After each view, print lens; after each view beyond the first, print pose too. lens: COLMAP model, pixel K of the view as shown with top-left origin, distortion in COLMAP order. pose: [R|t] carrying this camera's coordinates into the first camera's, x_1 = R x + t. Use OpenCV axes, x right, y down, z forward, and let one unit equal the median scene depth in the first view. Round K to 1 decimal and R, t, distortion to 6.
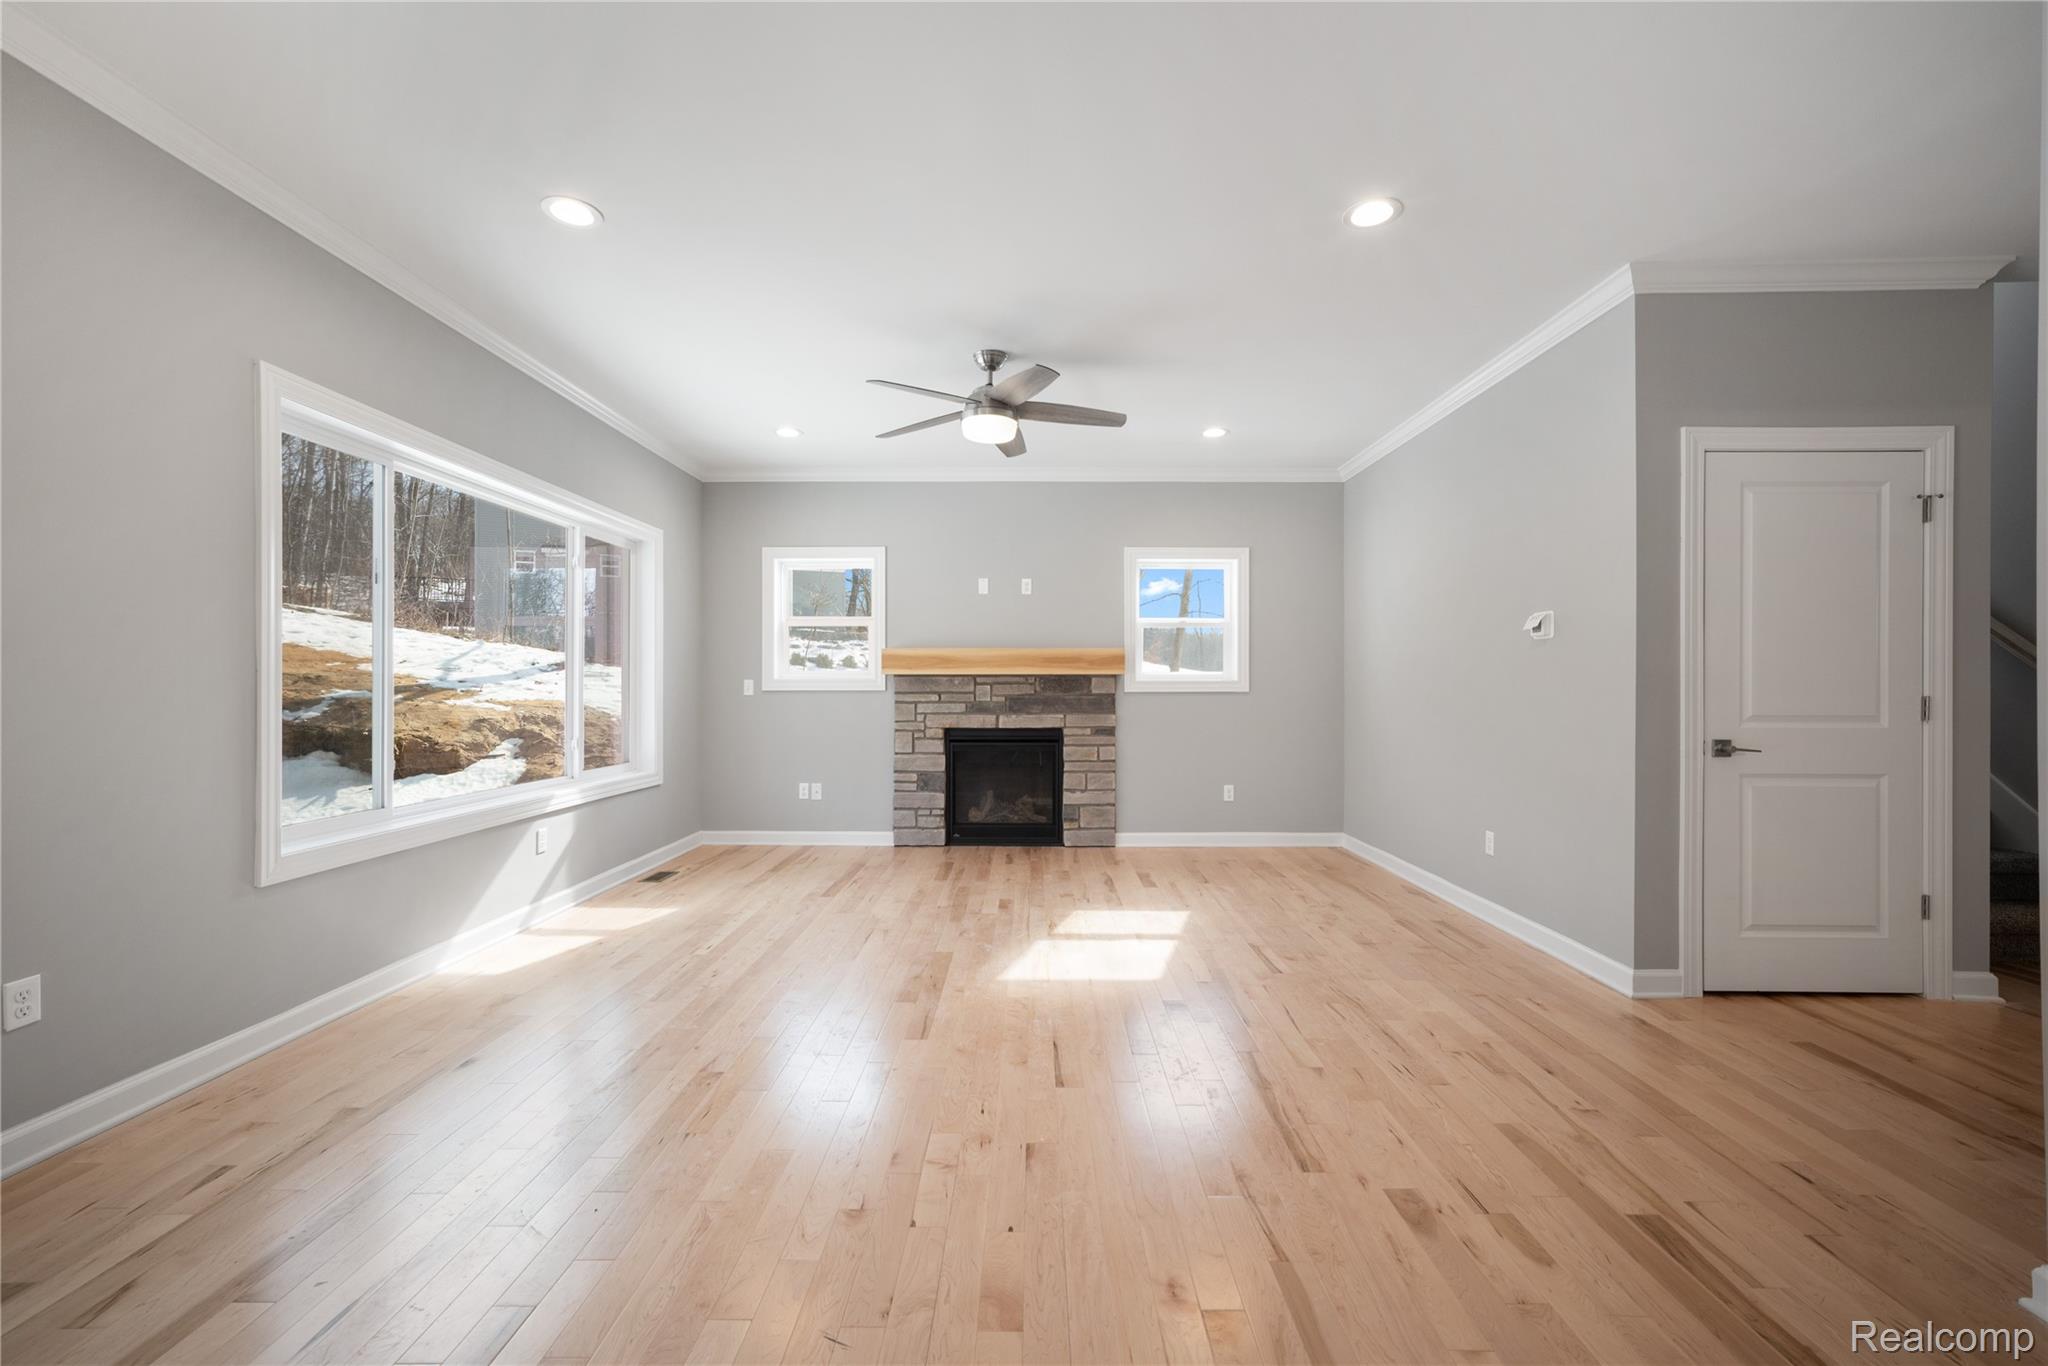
lens RADIAL K [[836.2, 0, 1024.0], [0, 836.2, 683.0], [0, 0, 1]] dist [-0.000023, -0.000002]
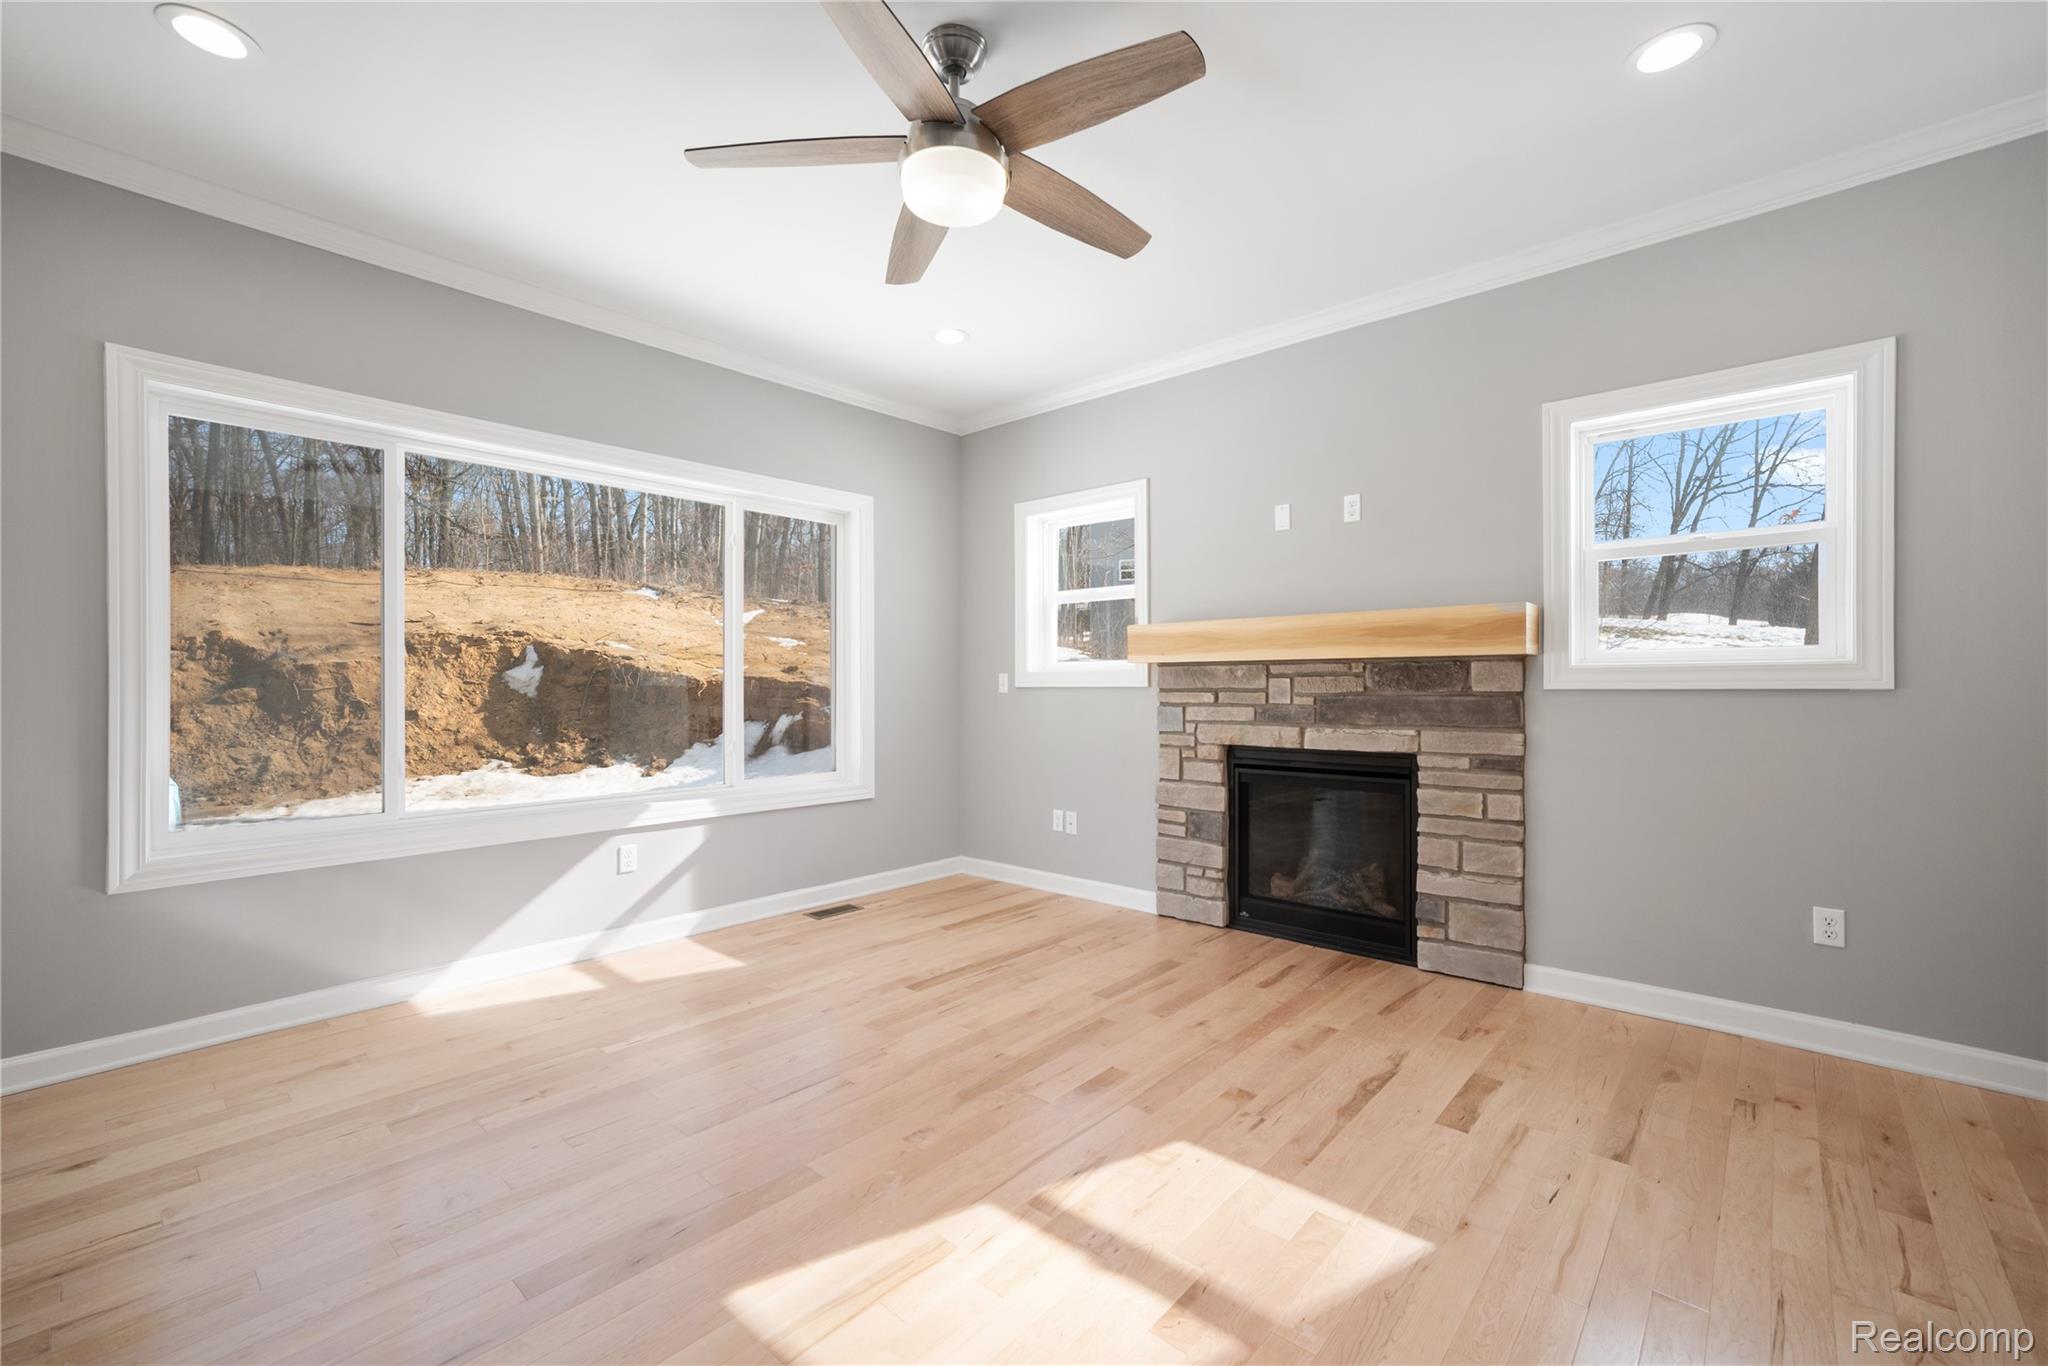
lens RADIAL K [[857.1, 0, 1024.0], [0, 857.1, 683.0], [0, 0, 1]] dist [0.000366, 0.000260]
pose [[0.757348, -0.004285, -0.652998, 0.220340], [0.007609, 0.999968, 0.002263, 0.003491], [0.652967, -0.006683, 0.757357, 0.400599]]
